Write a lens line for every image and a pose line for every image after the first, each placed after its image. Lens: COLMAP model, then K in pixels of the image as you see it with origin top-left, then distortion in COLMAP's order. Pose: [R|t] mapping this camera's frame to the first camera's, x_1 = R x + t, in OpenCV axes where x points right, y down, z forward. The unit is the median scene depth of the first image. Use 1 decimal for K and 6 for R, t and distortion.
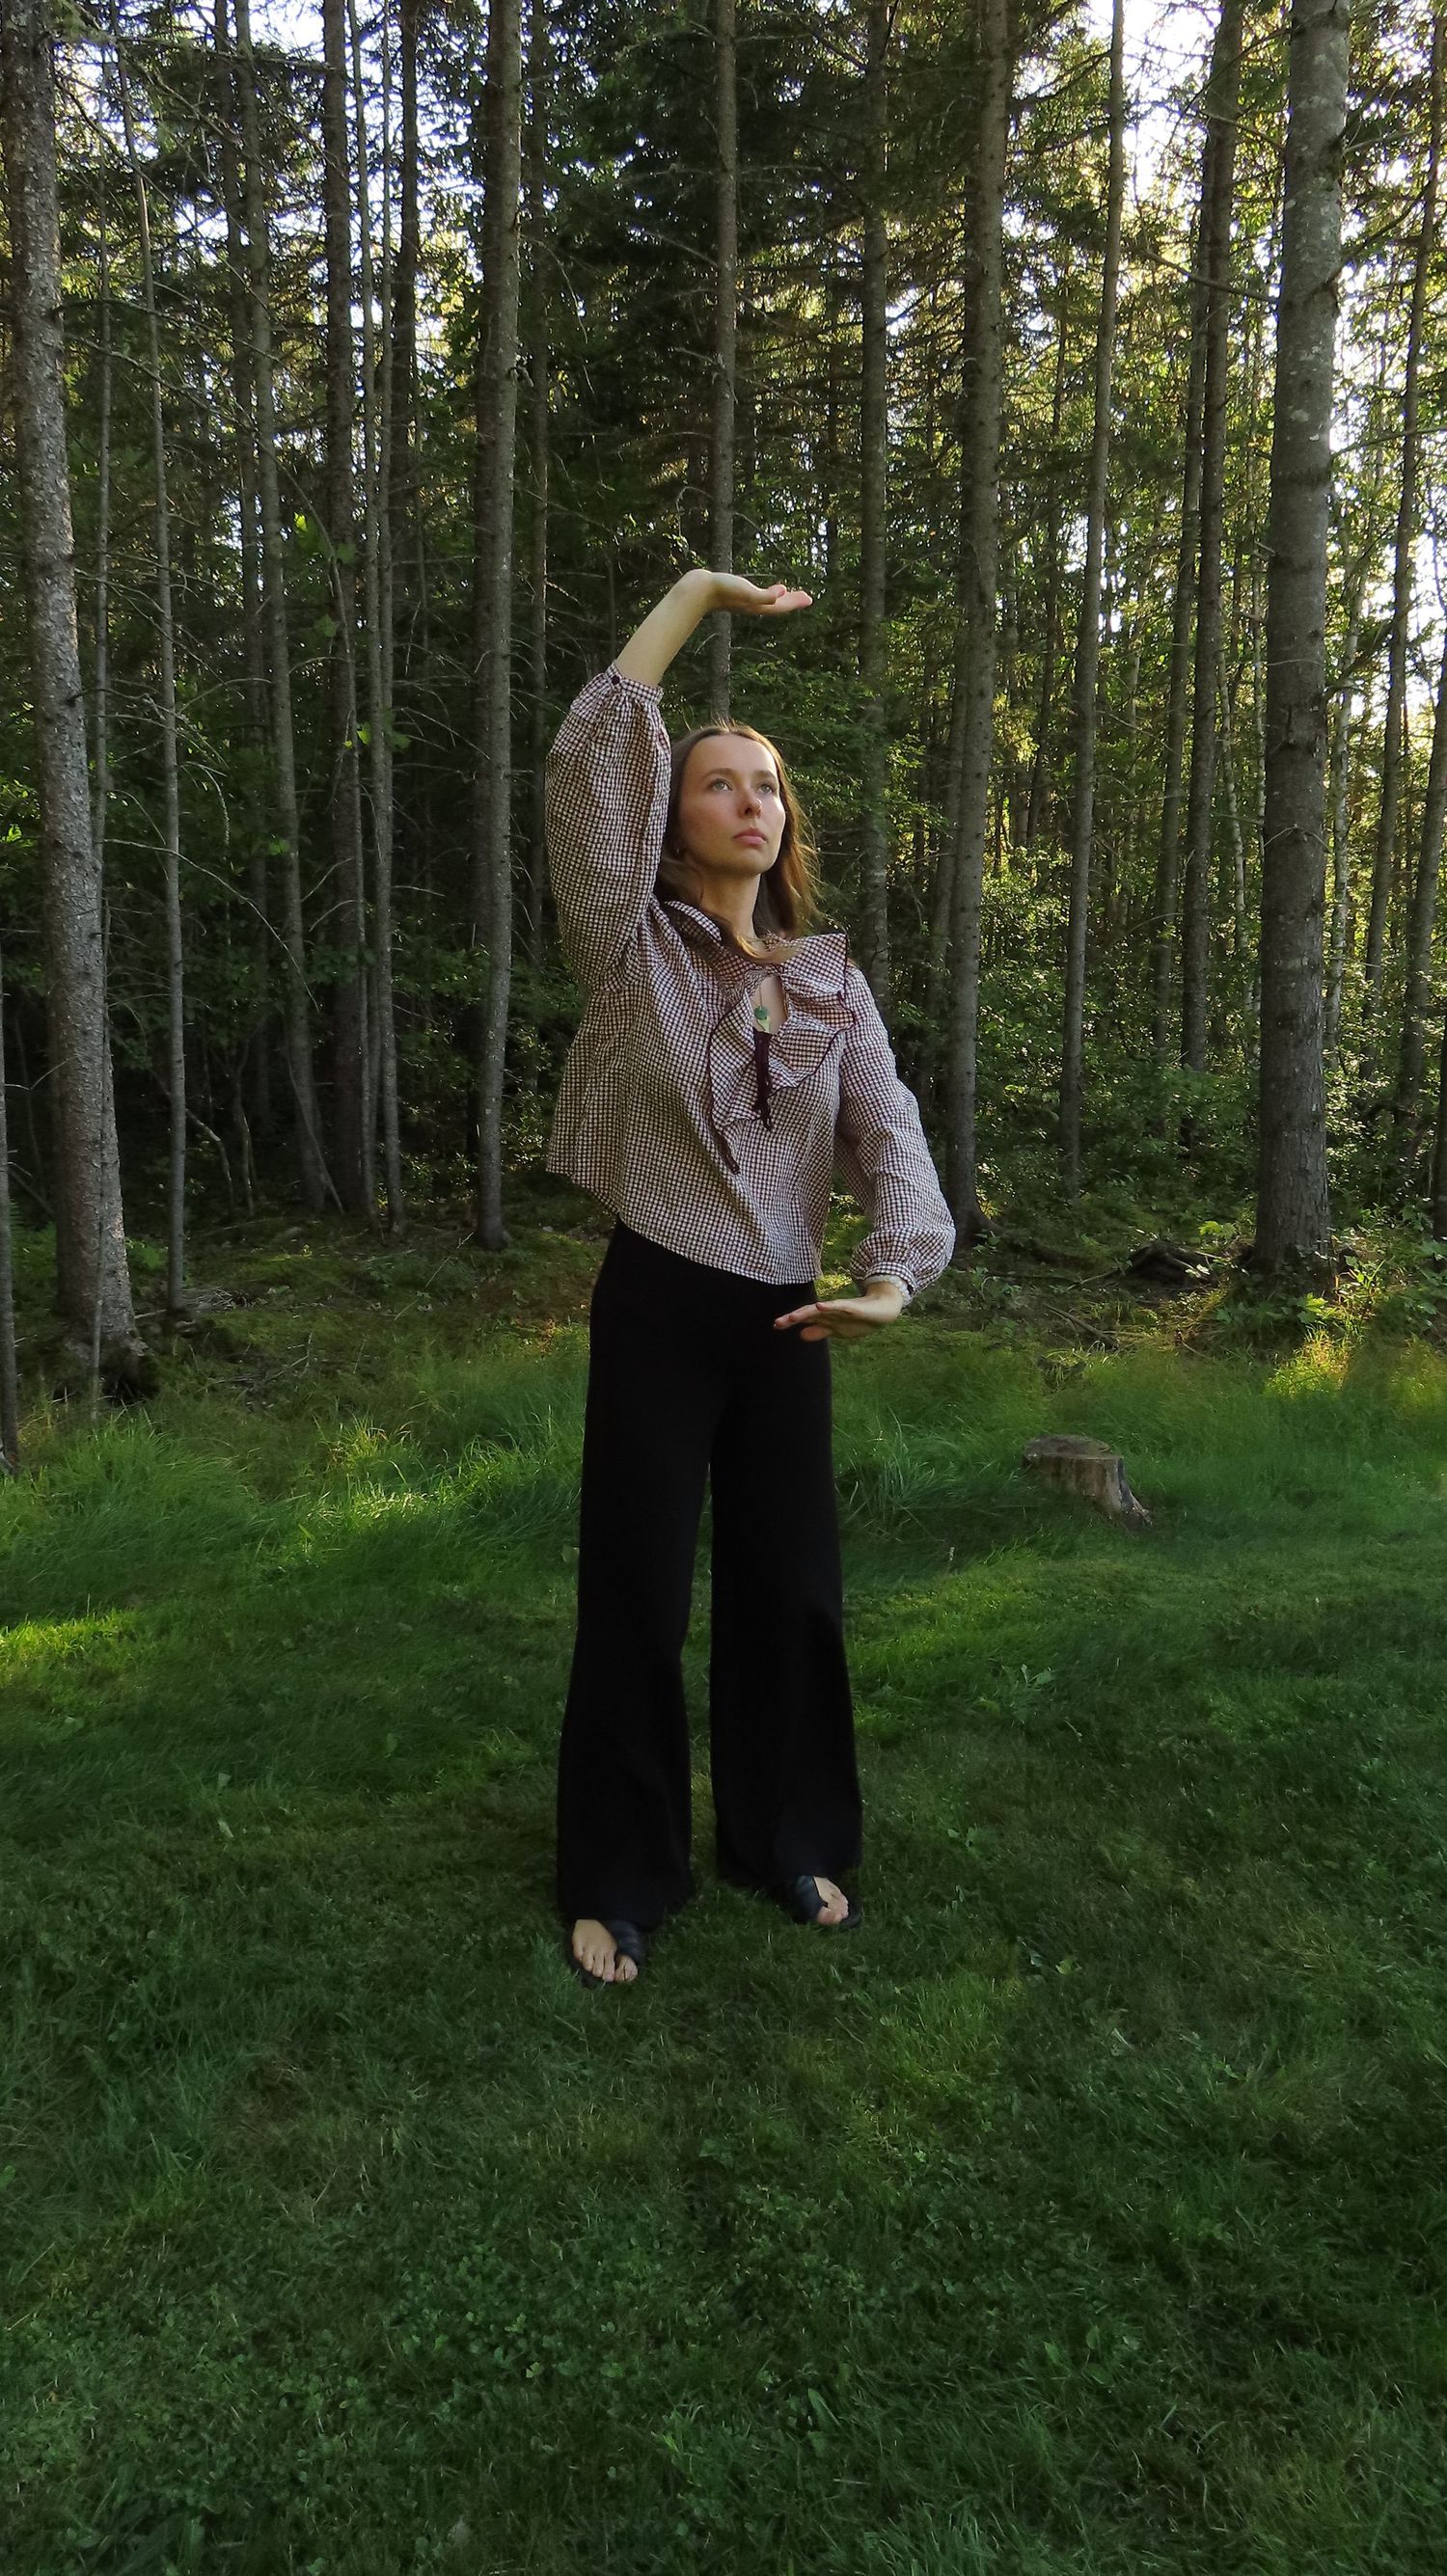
lens RADIAL K [[1879.1, 0, 719.2], [0, 1879.1, 1262.1], [0, 0, 1]] dist [0.006249, -0.002326]
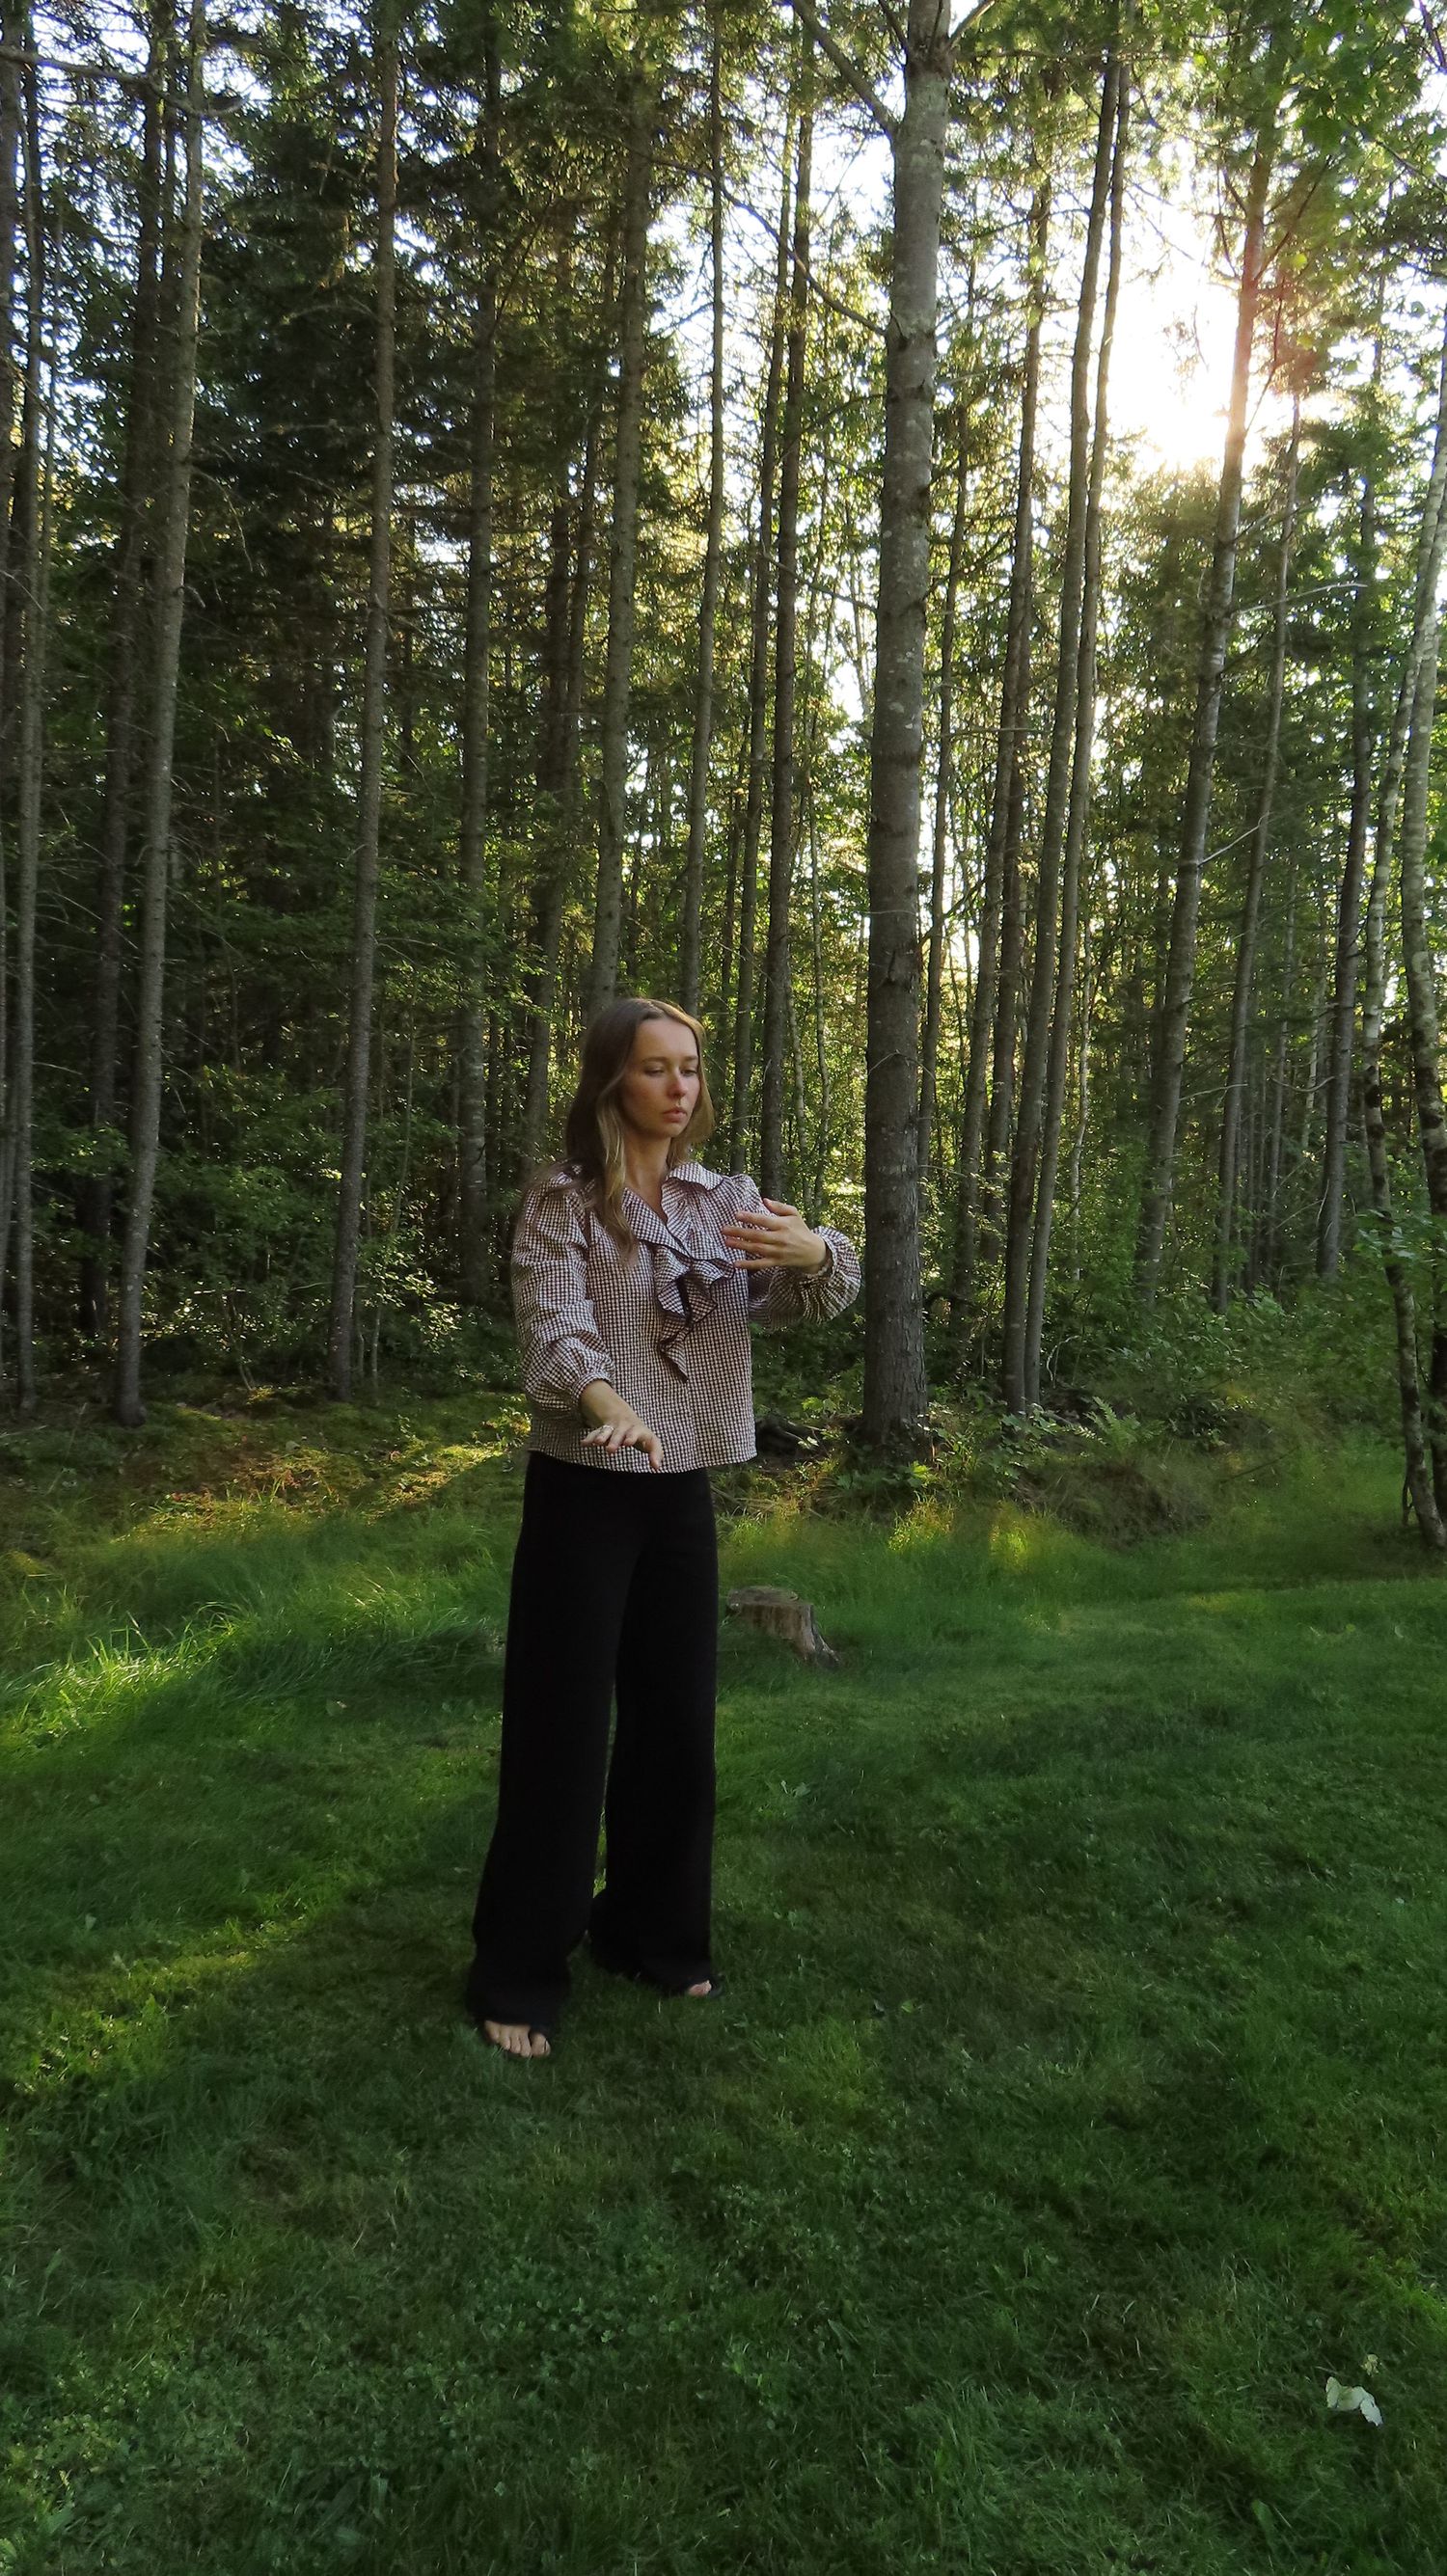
lens RADIAL K [[1879.1, 0, 723.8], [0, 1879.1, 1263.3], [0, 0, 1]] dist [0.006249, -0.002326]
pose [[0.966093, 0.017878, 0.257573, -0.160696], [0.006432, 0.995623, -0.093234, 0.005573], [-0.258113, 0.091729, 0.961750, -0.115905]]
